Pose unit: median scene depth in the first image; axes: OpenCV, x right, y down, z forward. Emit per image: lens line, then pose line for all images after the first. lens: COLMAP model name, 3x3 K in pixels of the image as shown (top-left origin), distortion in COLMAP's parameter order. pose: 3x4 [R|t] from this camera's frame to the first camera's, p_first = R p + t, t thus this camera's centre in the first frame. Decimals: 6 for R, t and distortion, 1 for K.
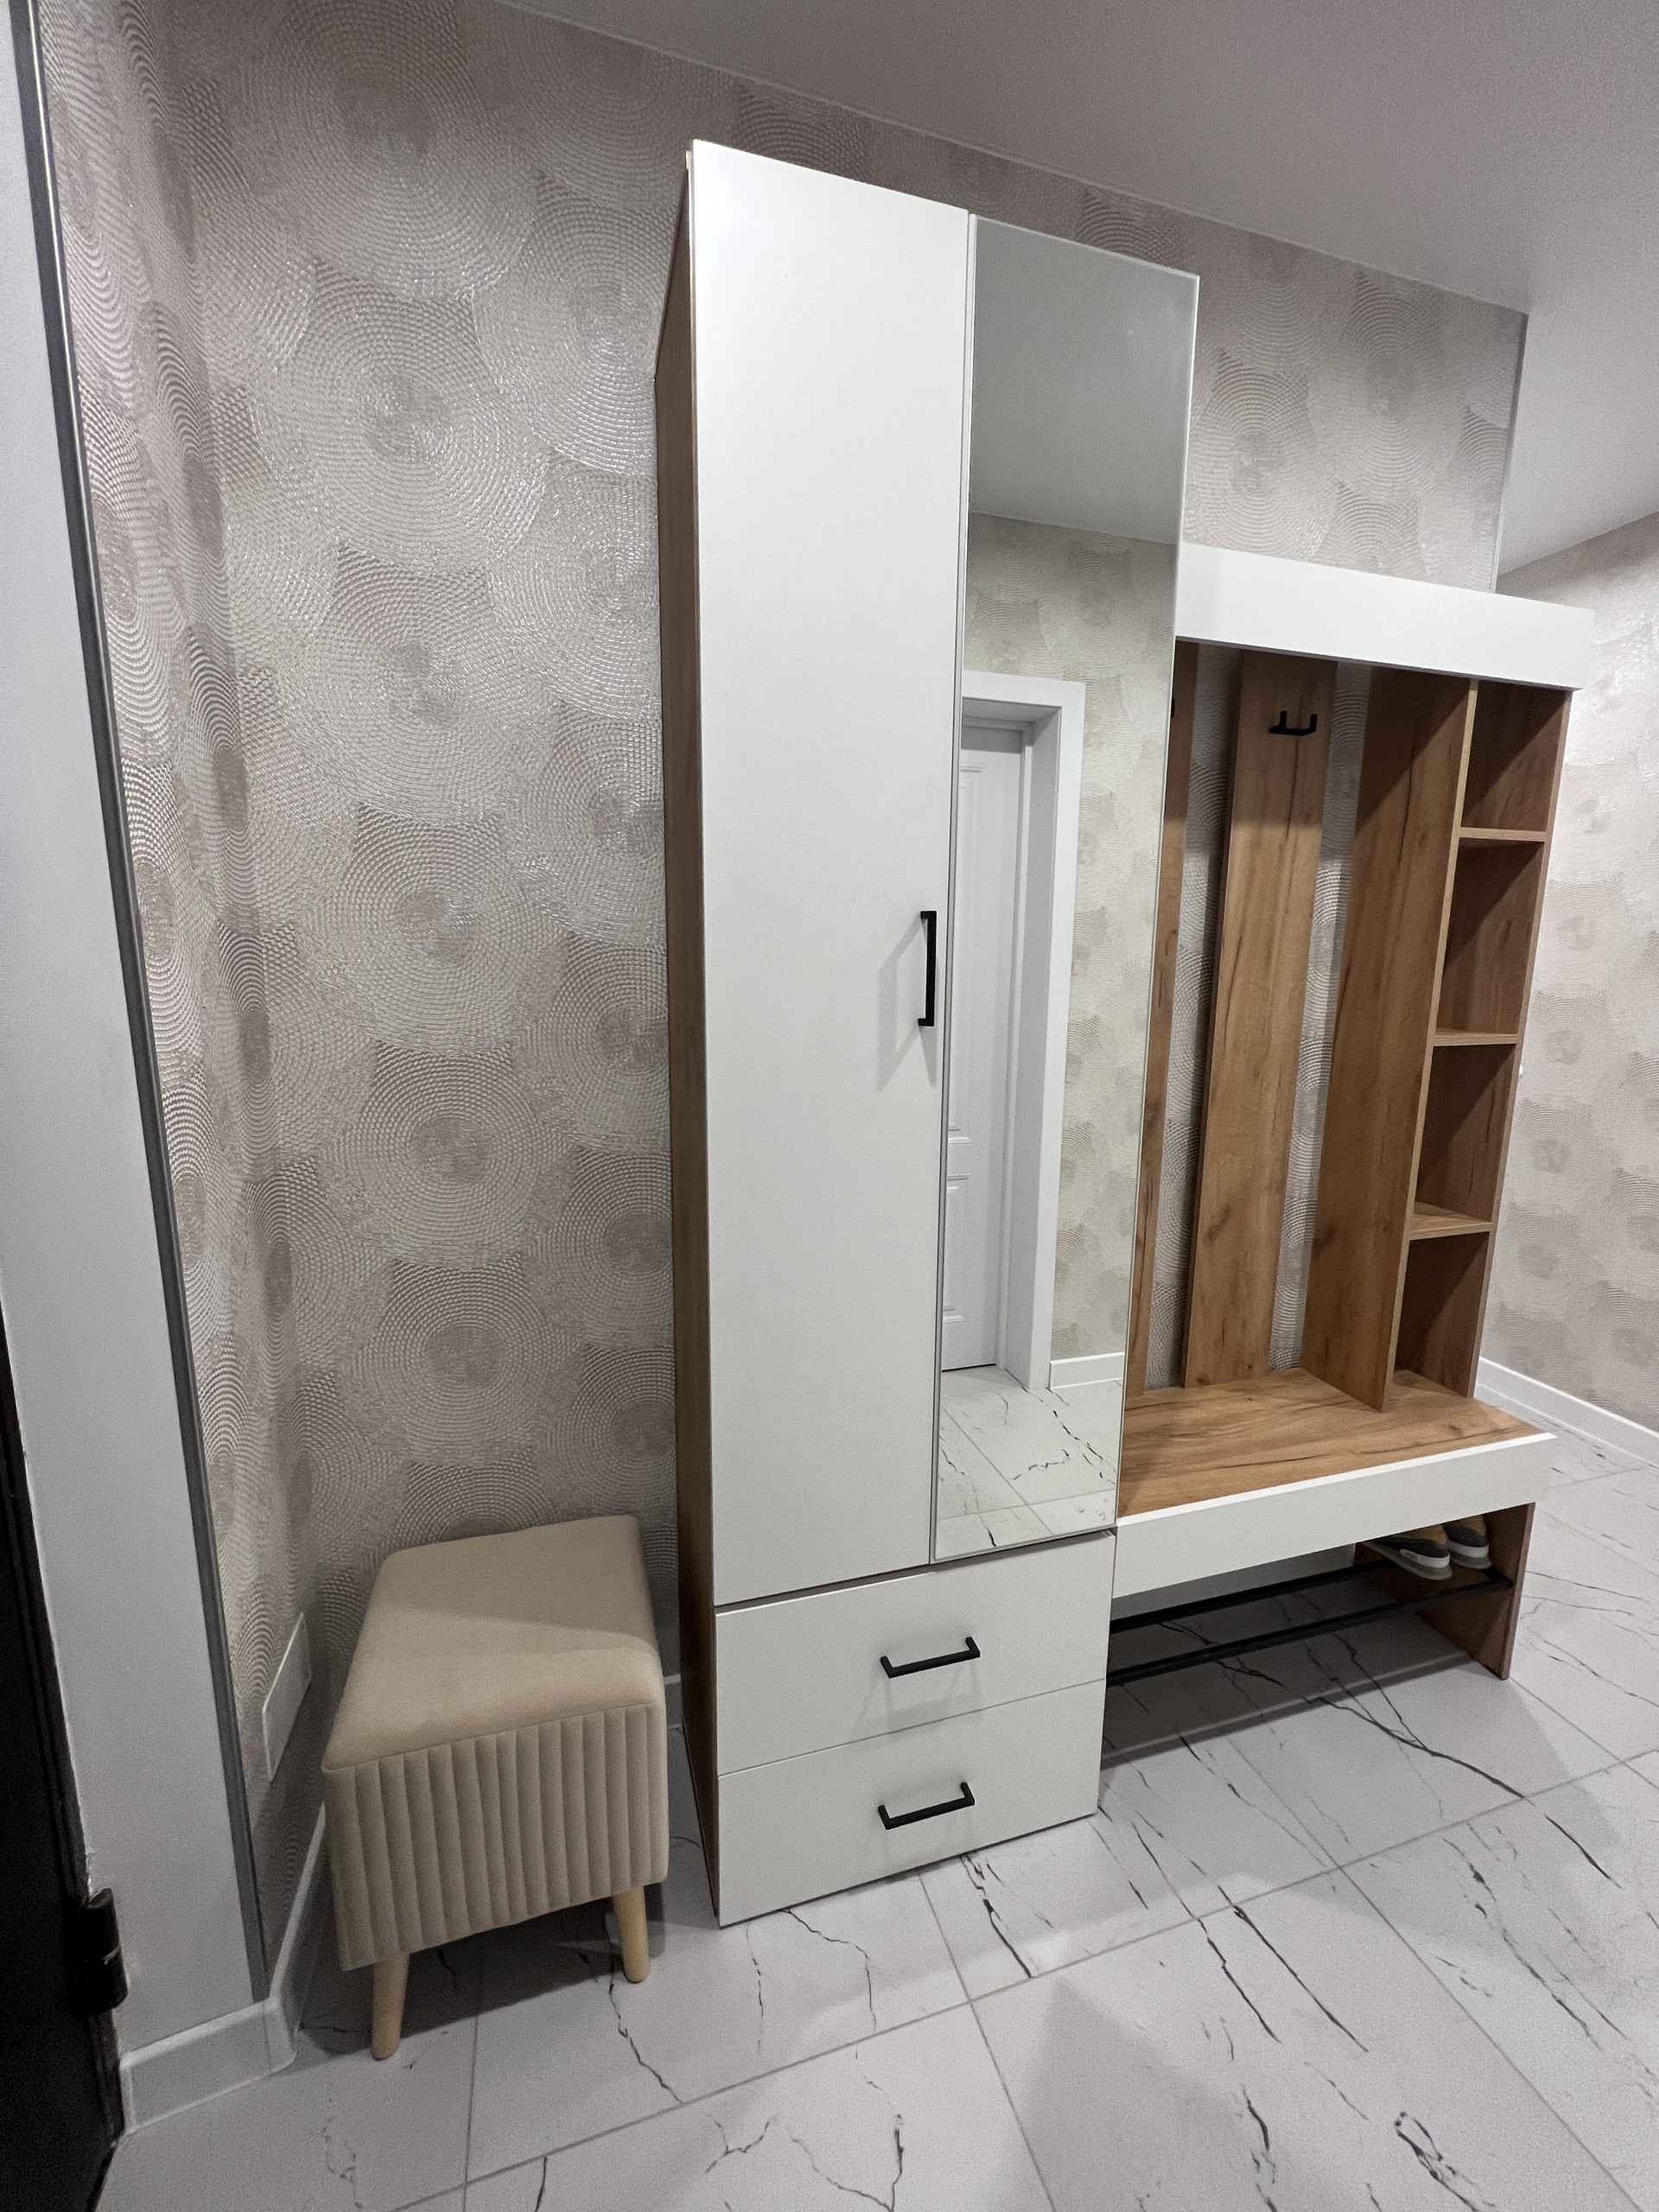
lens RADIAL K [[885.5, 0, 827.2], [0, 885.5, 1108.2], [0, 0, 1]] dist [-0.001644, 0.000512]
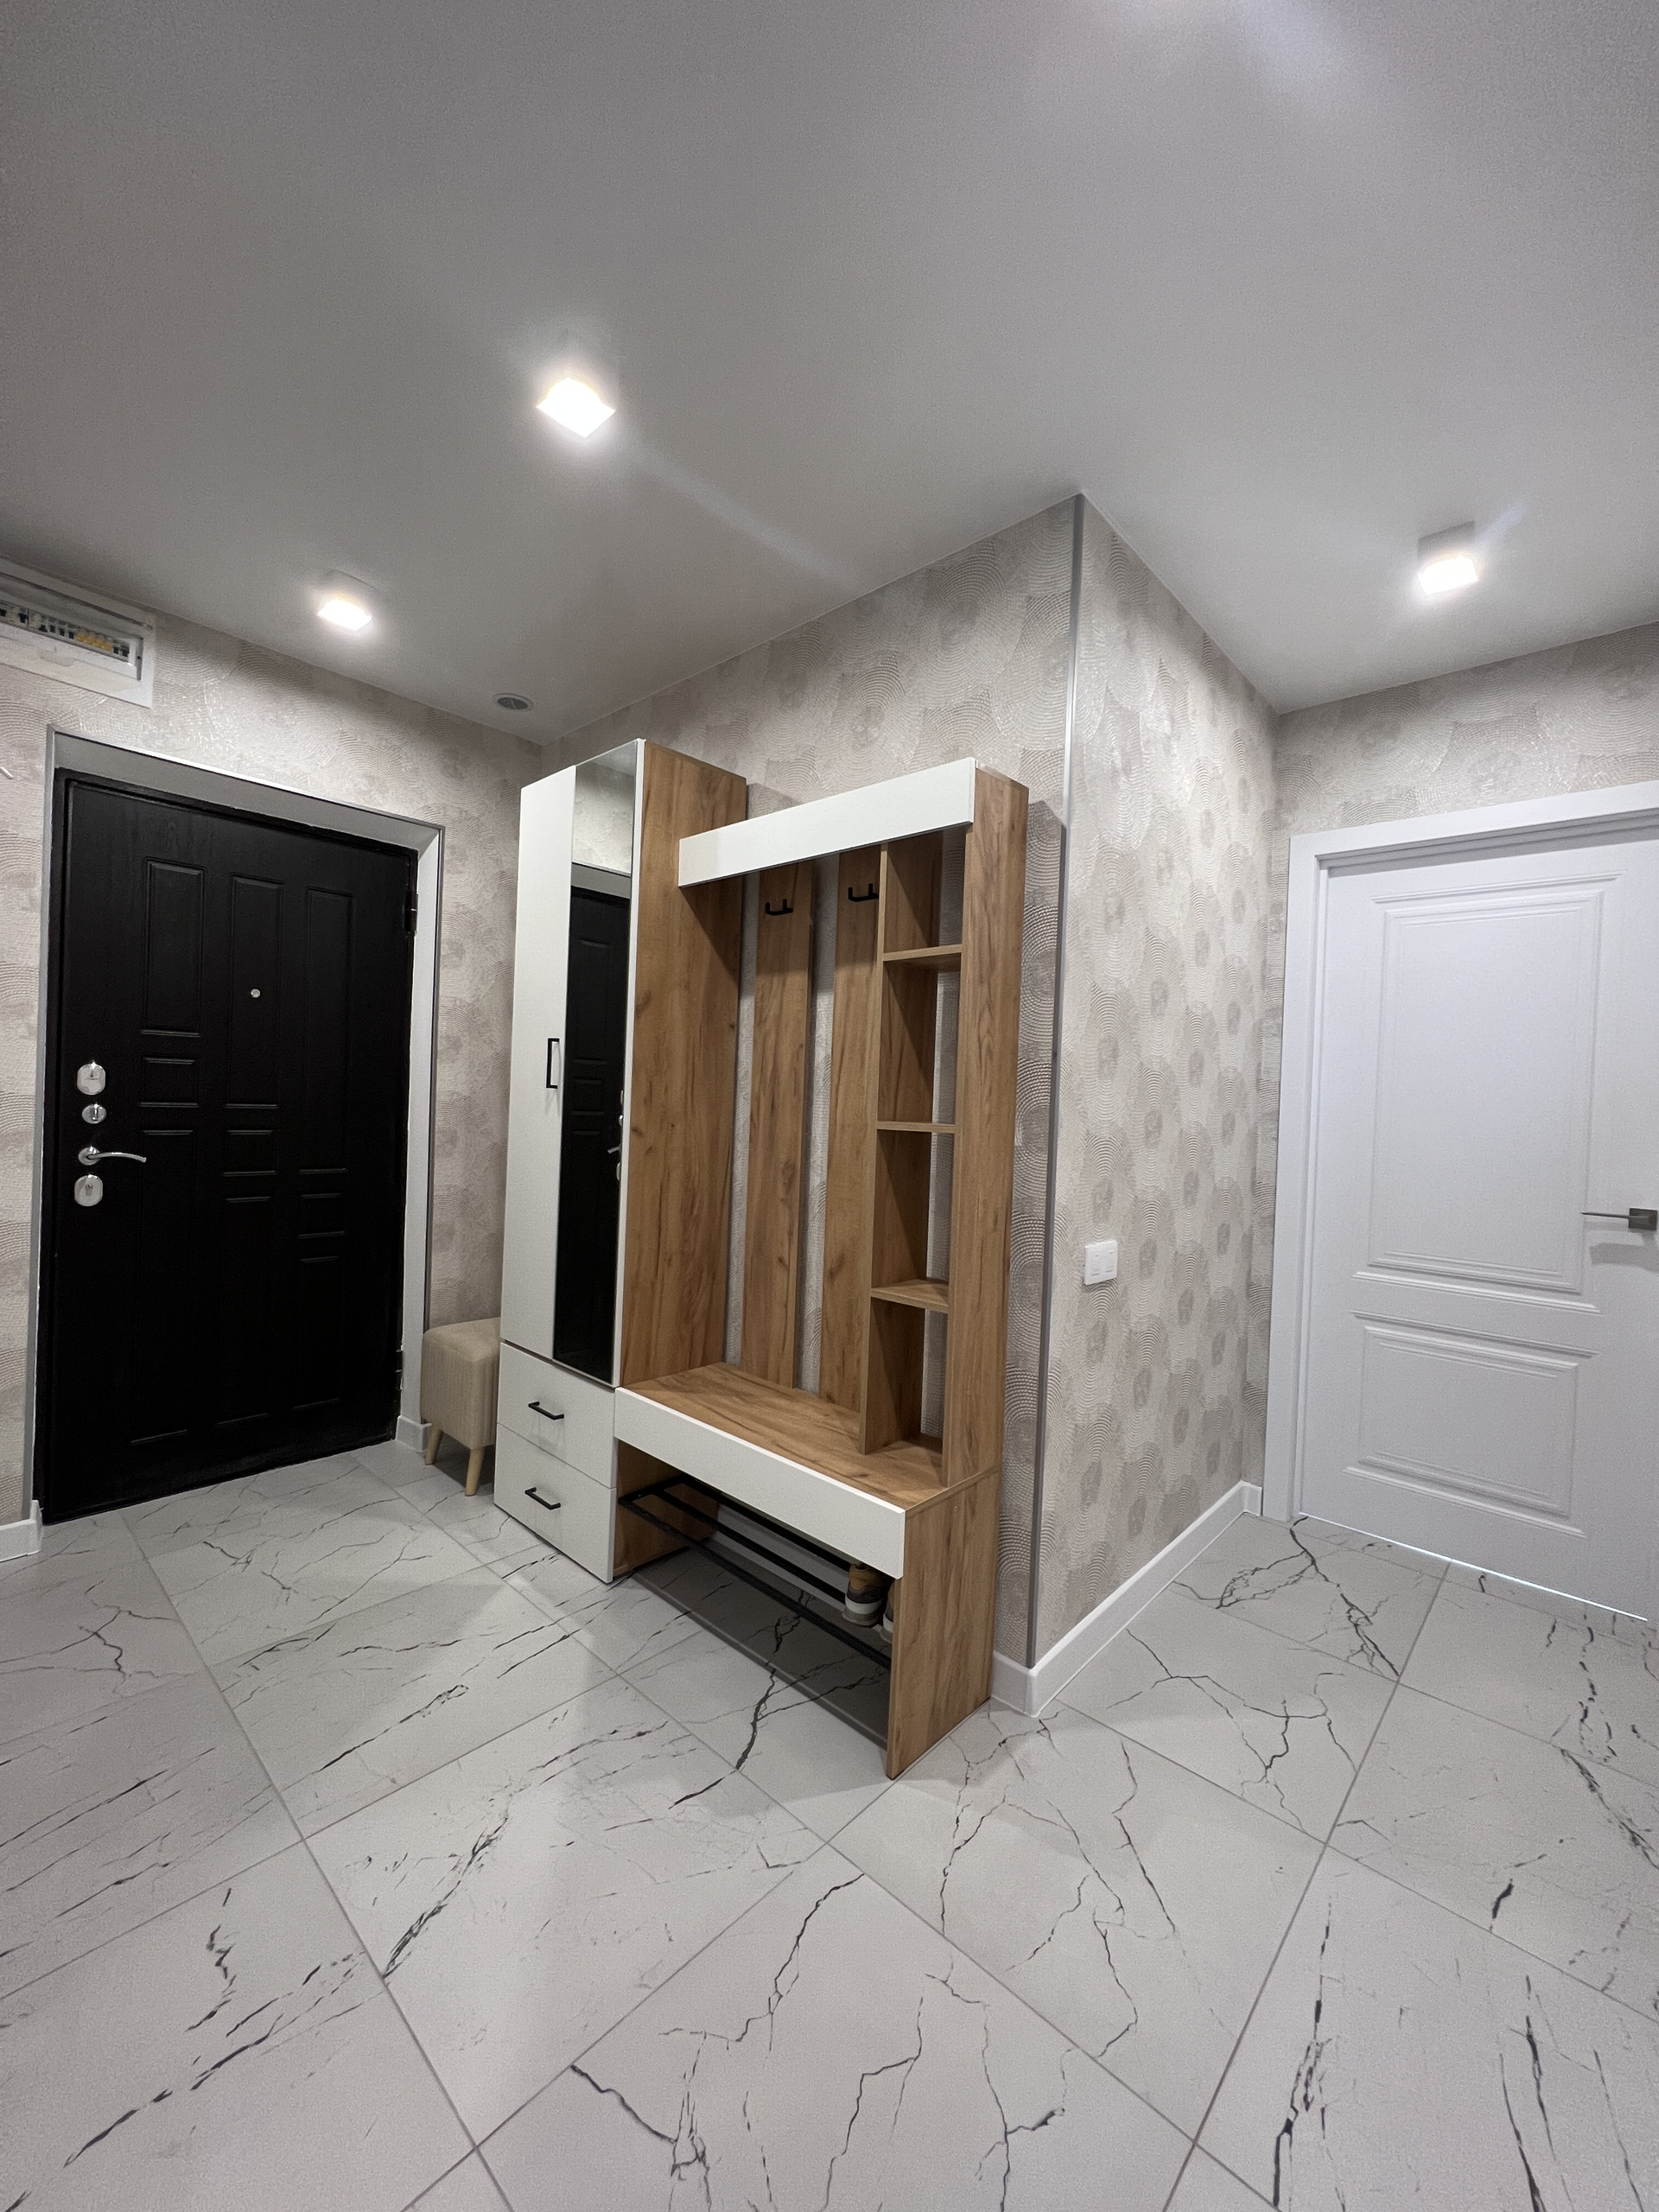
lens RADIAL K [[885.5, 0, 819.9], [0, 885.5, 1106.9], [0, 0, 1]] dist [-0.001644, 0.000512]
pose [[0.504226, 0.019568, -0.863350, 1.698254], [-0.174632, 0.981399, -0.079747, 0.009260], [0.845730, 0.190979, 0.498264, 0.331413]]
